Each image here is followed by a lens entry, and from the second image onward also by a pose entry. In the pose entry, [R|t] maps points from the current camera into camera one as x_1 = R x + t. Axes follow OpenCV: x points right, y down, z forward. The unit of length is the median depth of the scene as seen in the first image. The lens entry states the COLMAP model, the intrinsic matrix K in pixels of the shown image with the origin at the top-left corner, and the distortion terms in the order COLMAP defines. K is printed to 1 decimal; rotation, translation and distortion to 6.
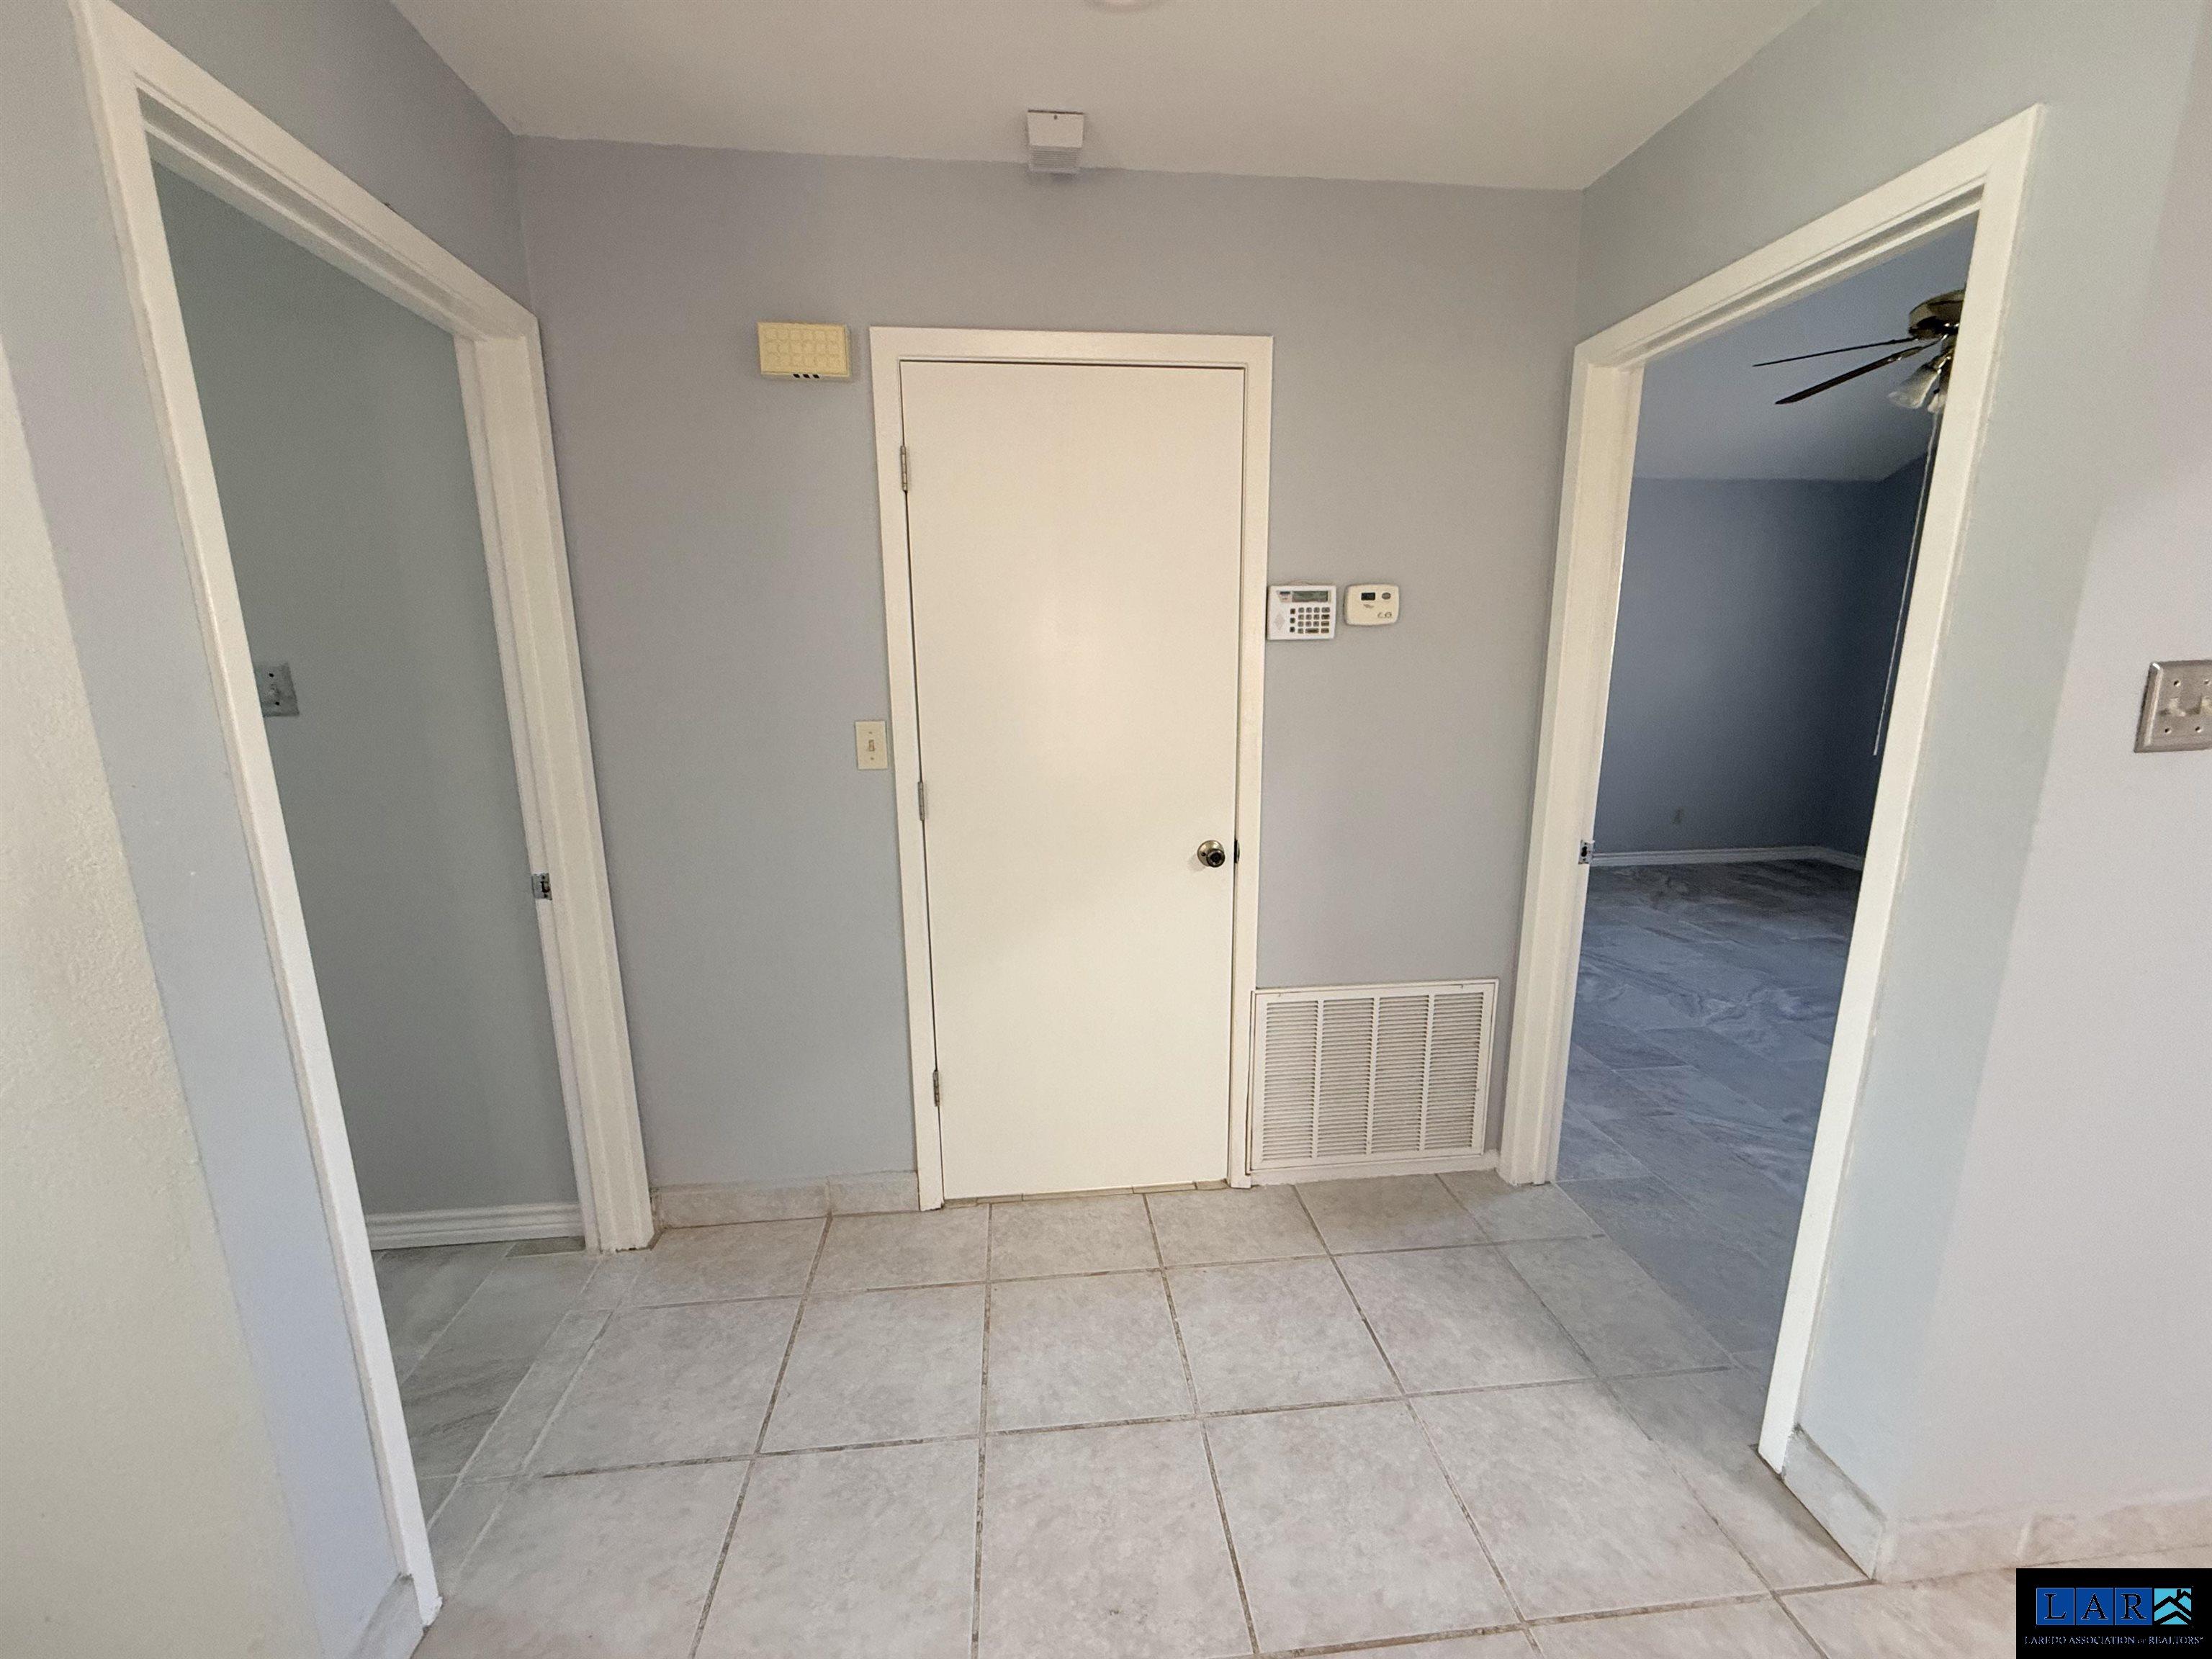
lens RADIAL K [[886.9, 0, 1106.0], [0, 886.9, 829.5], [0, 0, 1]] dist [0.000902, -0.000324]
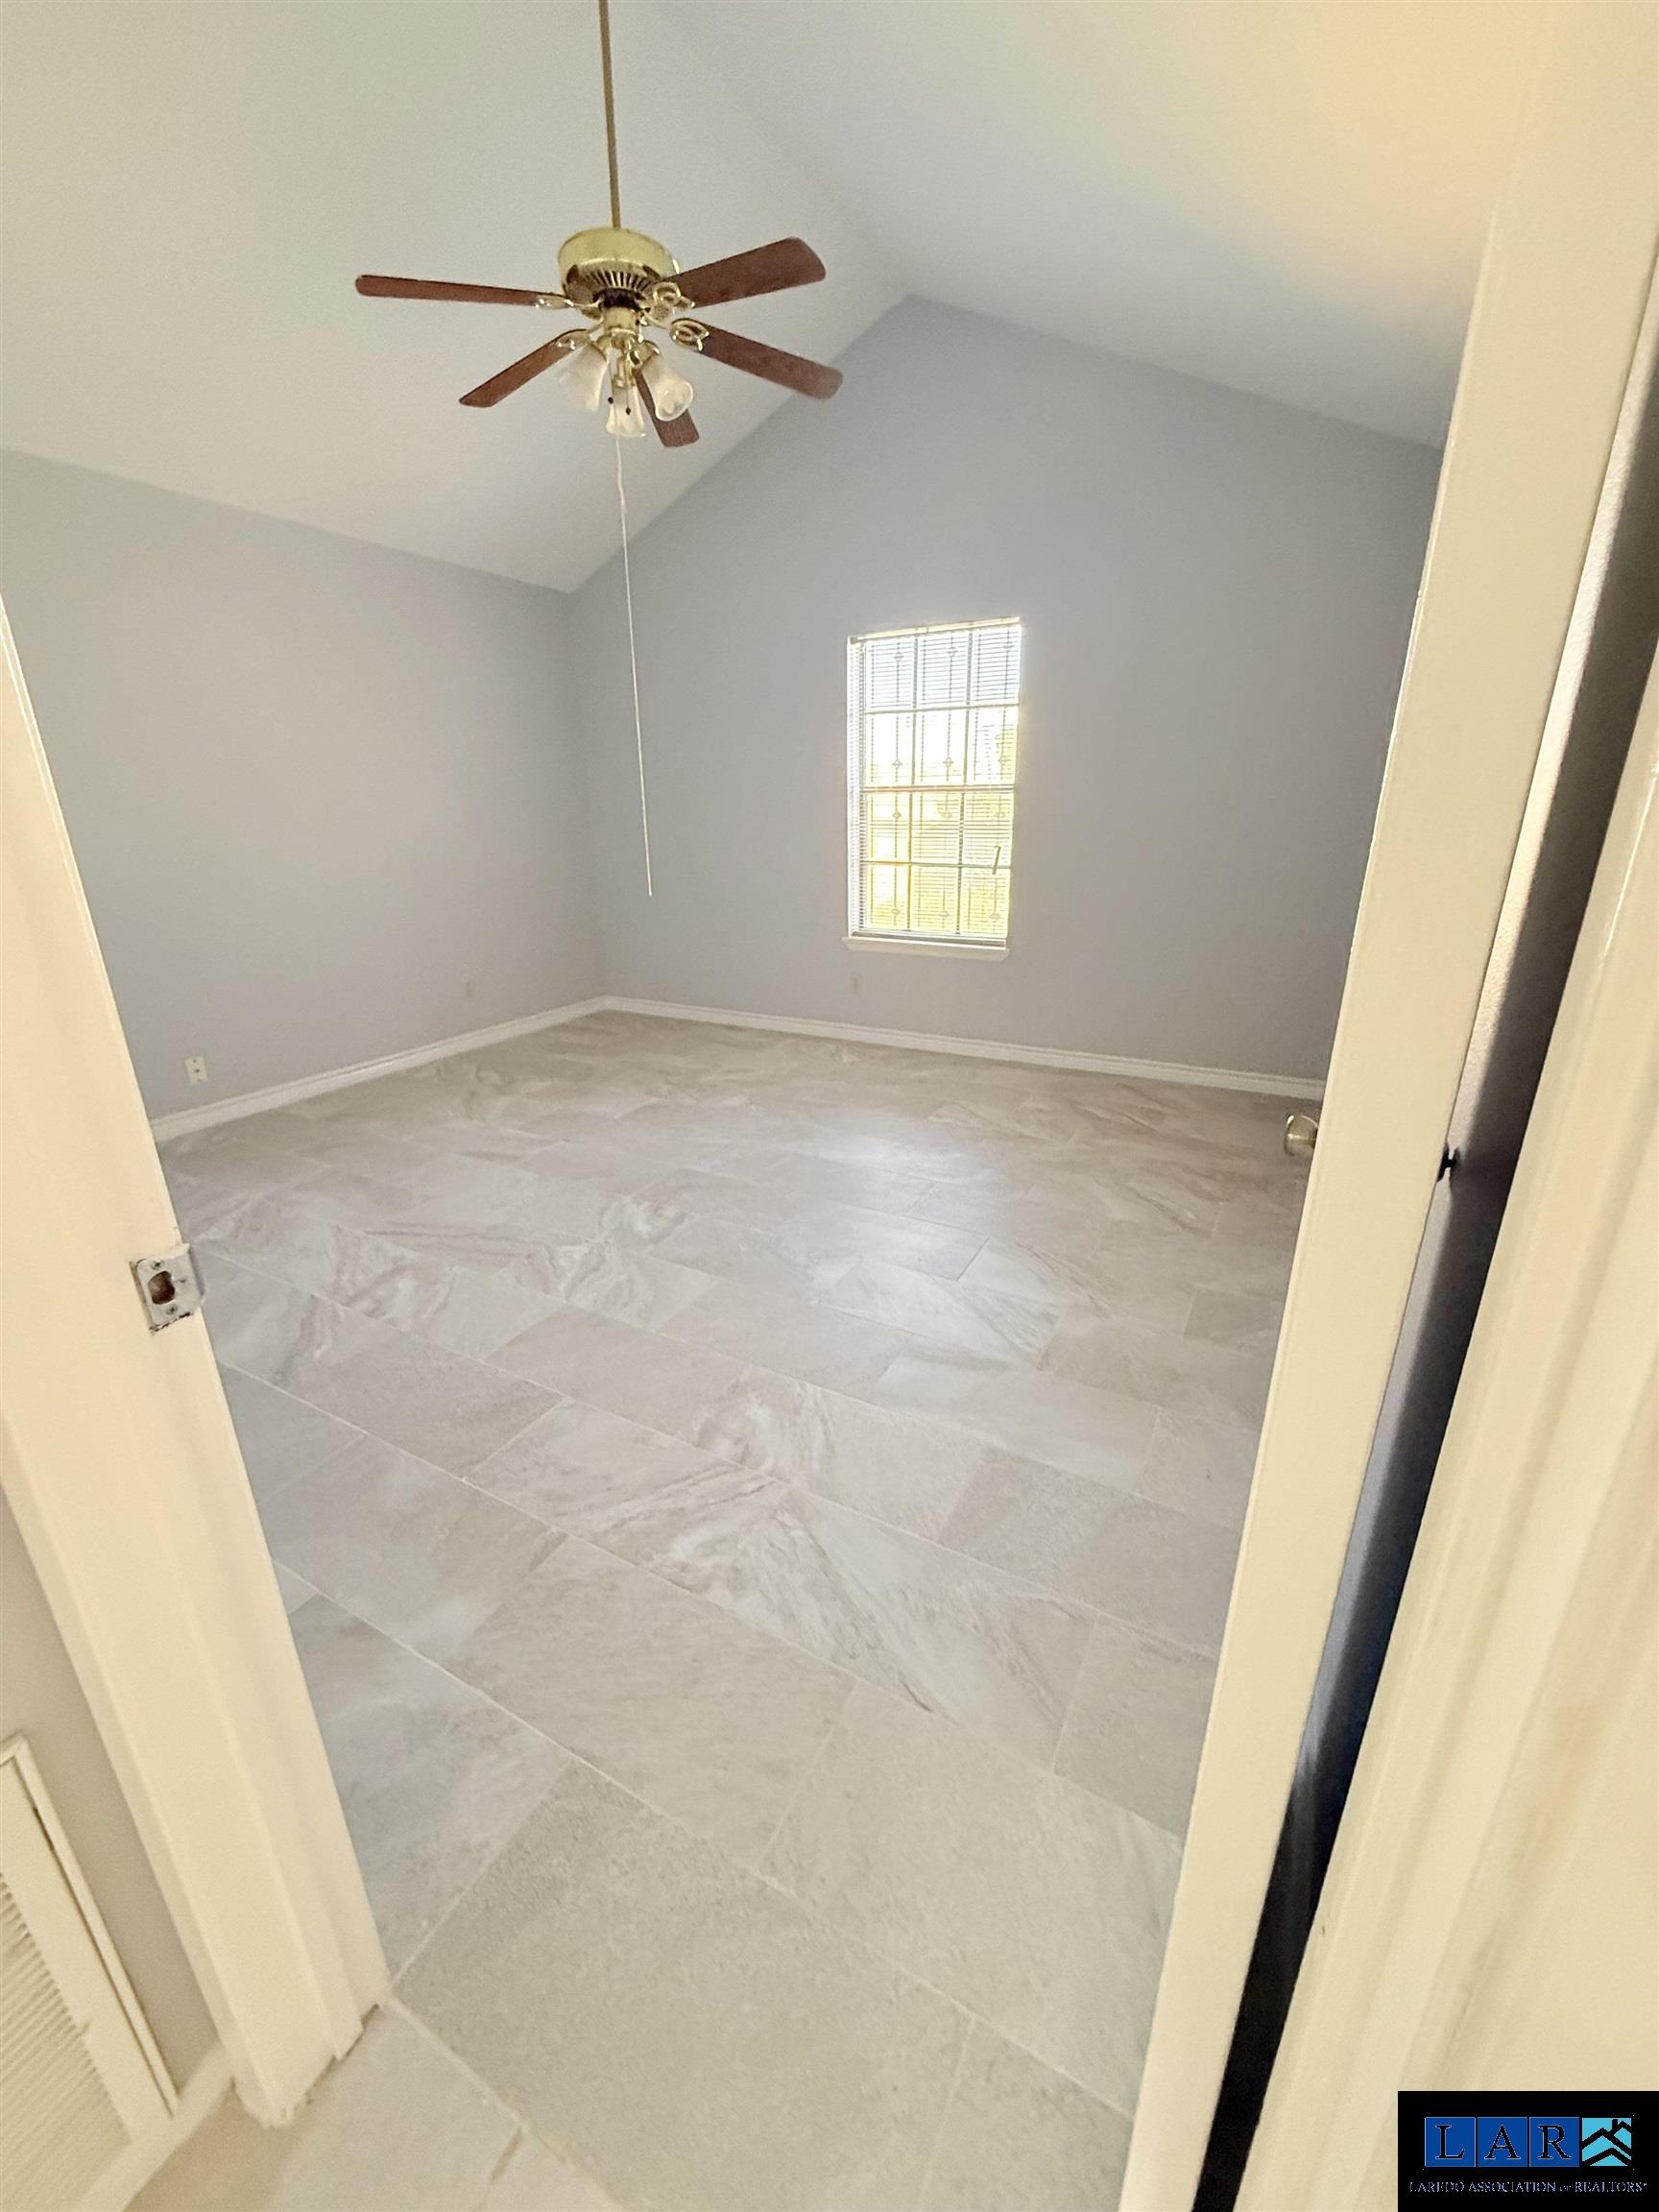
lens RADIAL K [[896.2, 0, 829.5], [0, 896.2, 1106.0], [0, 0, 1]] dist [0.008087, -0.000154]
pose [[0.577681, -0.270864, 0.770011, 0.265567], [0.179427, 0.962402, 0.203930, -0.036414], [-0.796298, 0.020355, 0.604562, 0.364885]]
